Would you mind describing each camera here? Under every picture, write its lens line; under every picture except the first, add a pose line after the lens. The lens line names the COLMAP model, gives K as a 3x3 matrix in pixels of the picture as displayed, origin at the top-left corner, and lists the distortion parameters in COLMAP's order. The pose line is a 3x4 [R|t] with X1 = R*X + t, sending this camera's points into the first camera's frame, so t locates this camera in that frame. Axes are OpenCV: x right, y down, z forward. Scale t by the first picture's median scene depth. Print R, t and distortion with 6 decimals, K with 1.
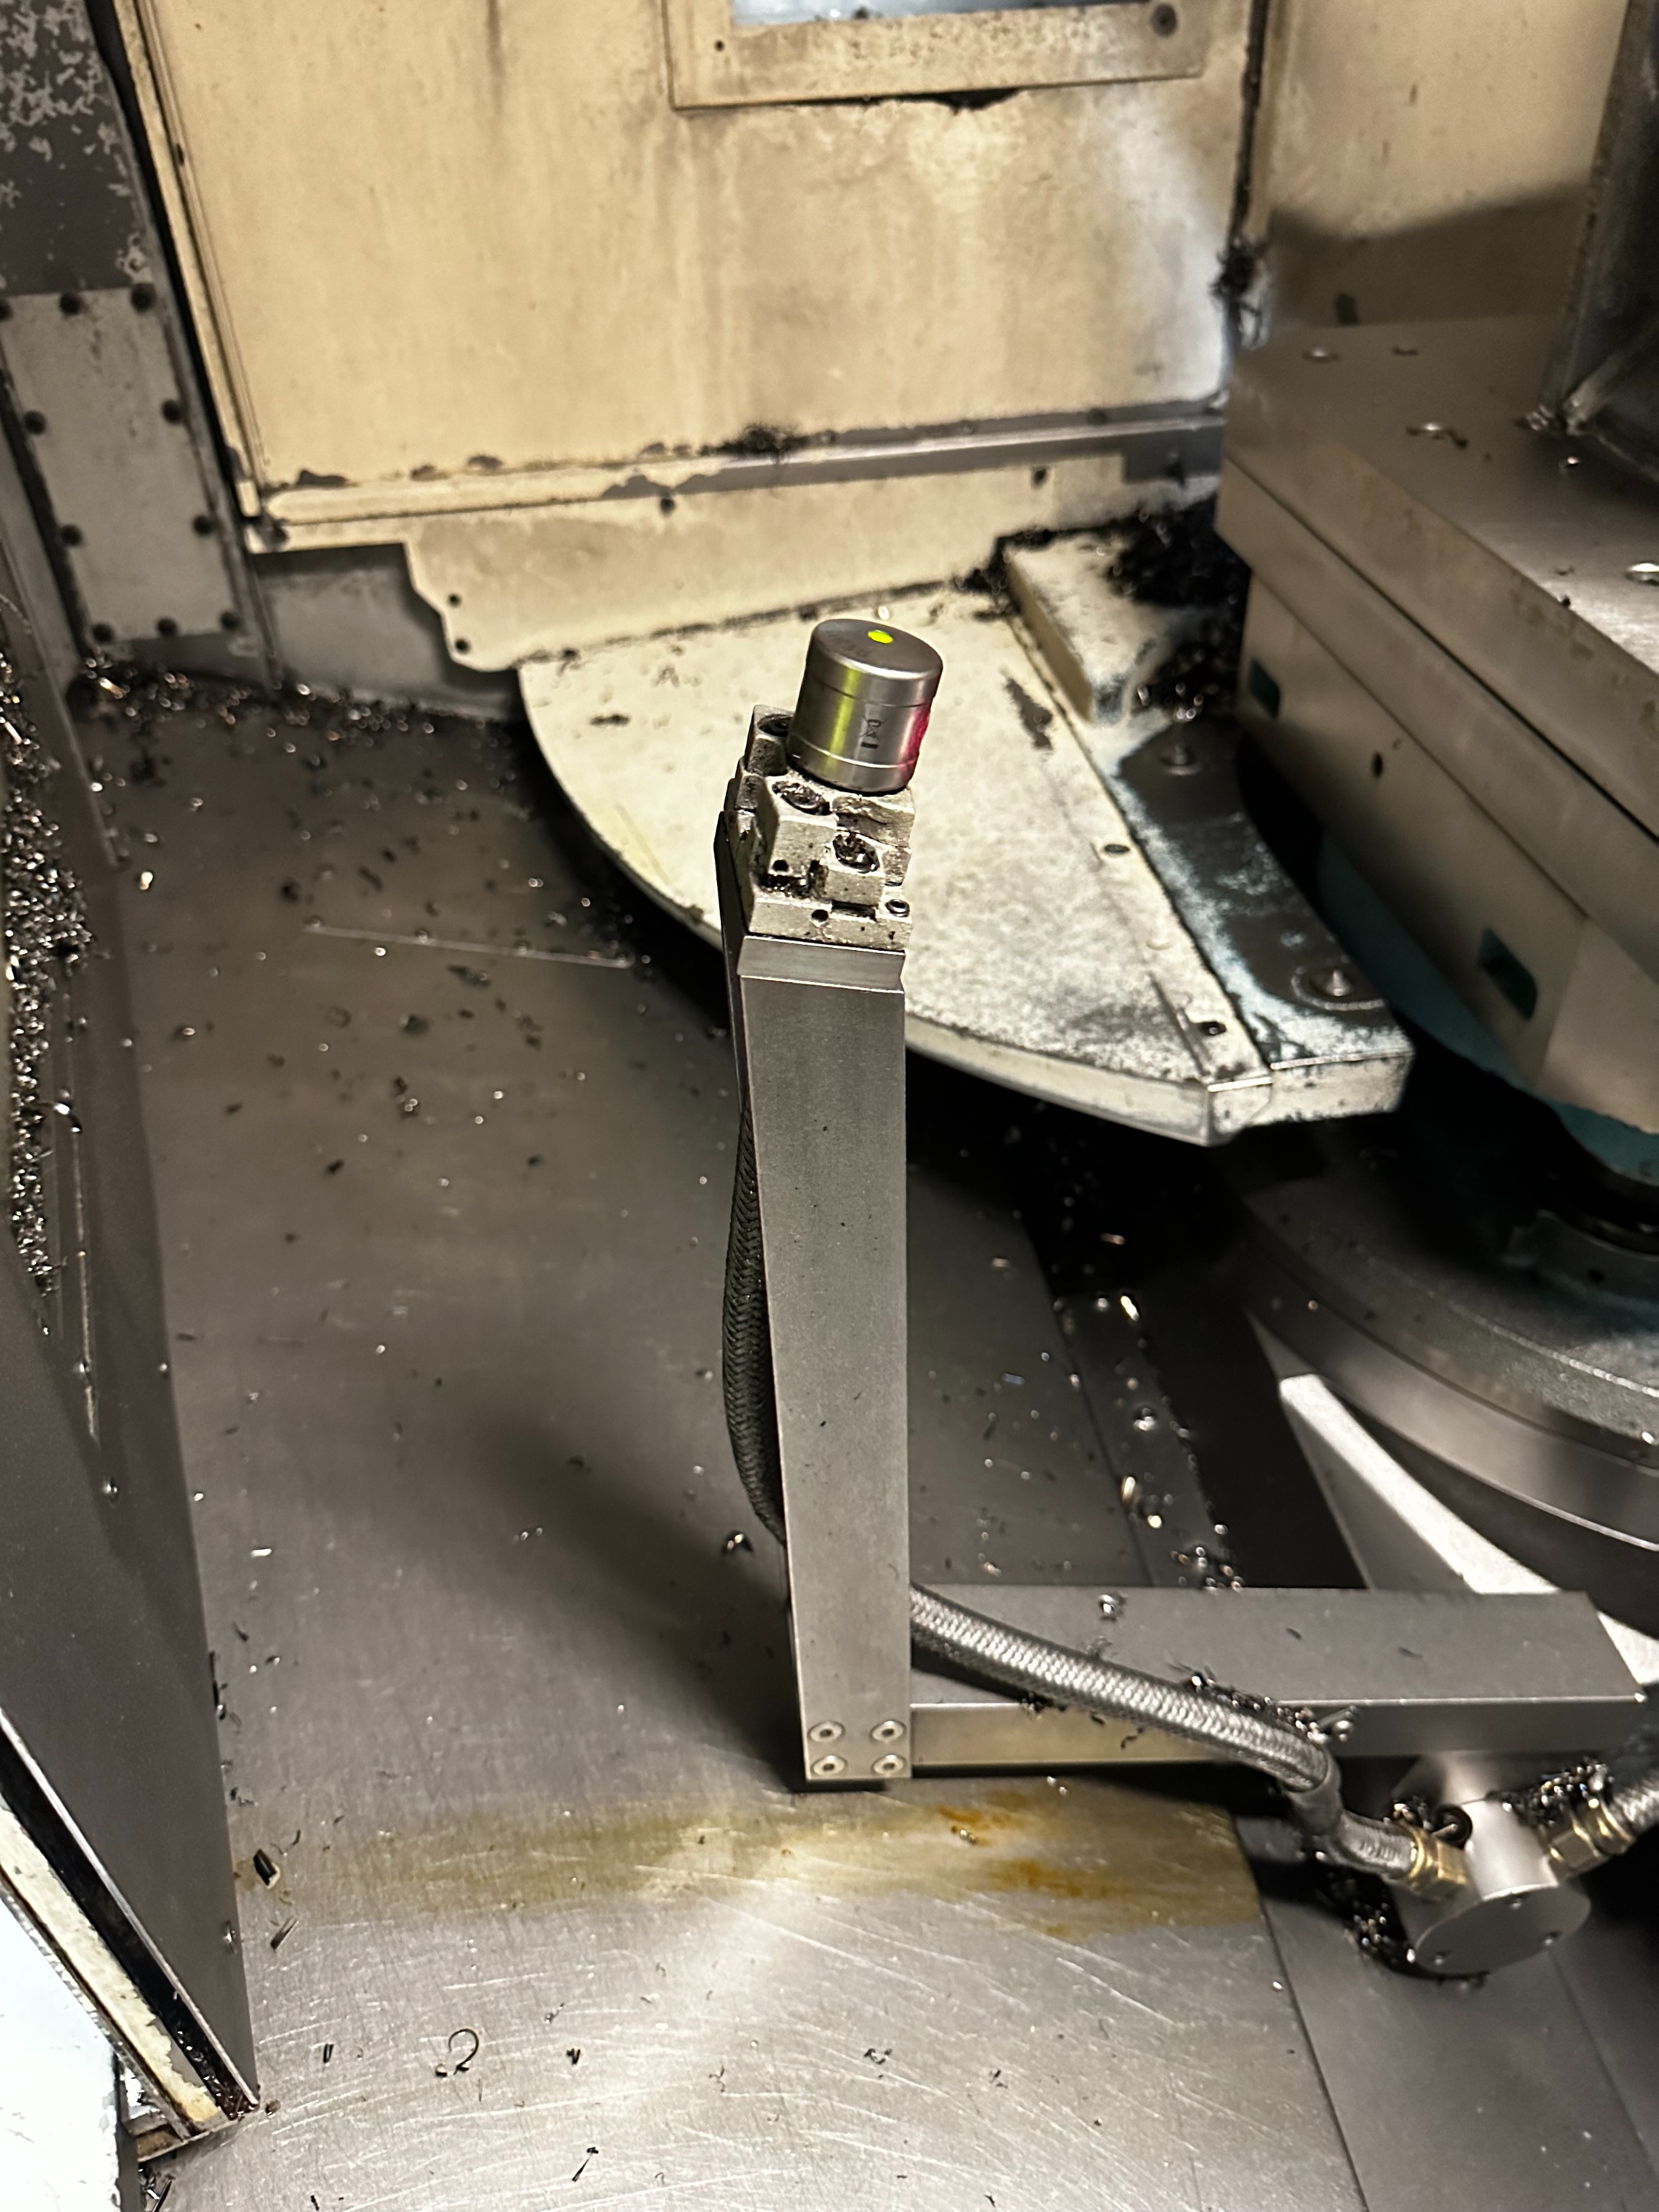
lens RADIAL K [[1558.8, 0, 908.7], [0, 1558.8, 1104.9], [0, 0, 1]] dist [0.088886, -0.161370]
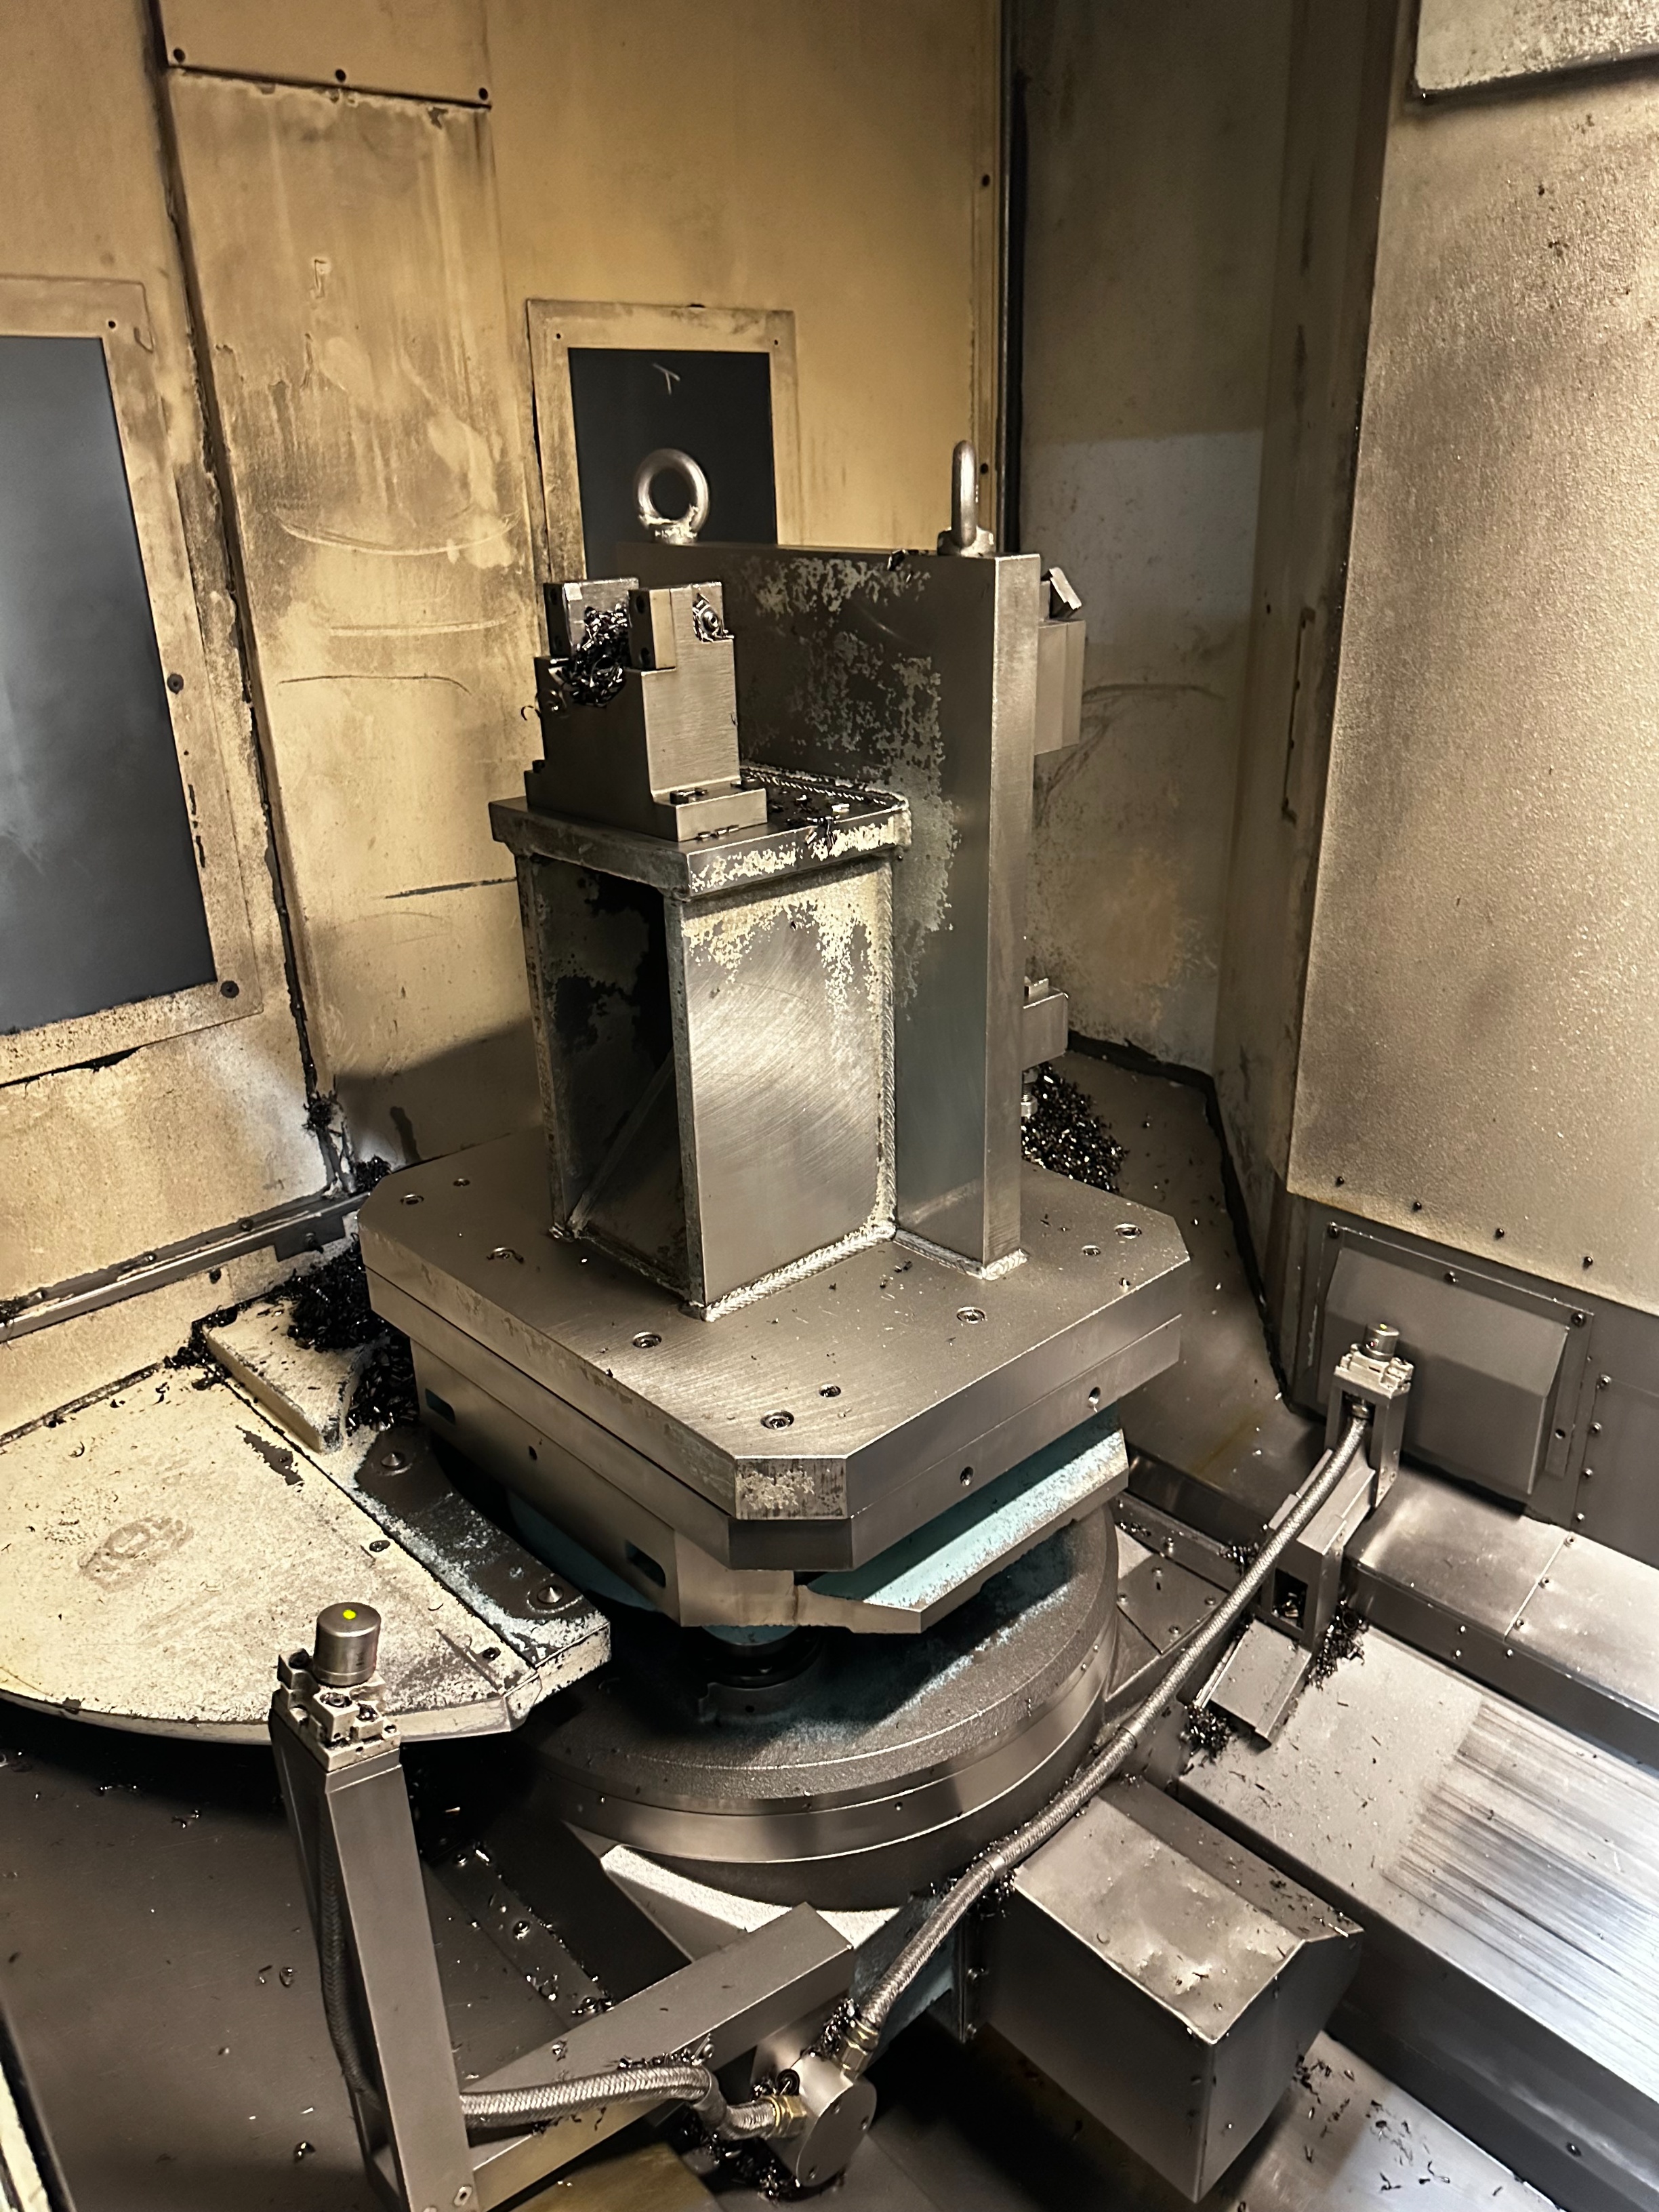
lens RADIAL K [[1586.0, 0, 829.5], [0, 1586.0, 1106.0], [0, 0, 1]] dist [0.035397, -0.066493]
pose [[0.834061, -0.224181, 0.504068, -0.201434], [0.351064, 0.920512, -0.171499, -0.159332], [-0.425554, 0.320001, 0.846465, -0.663512]]
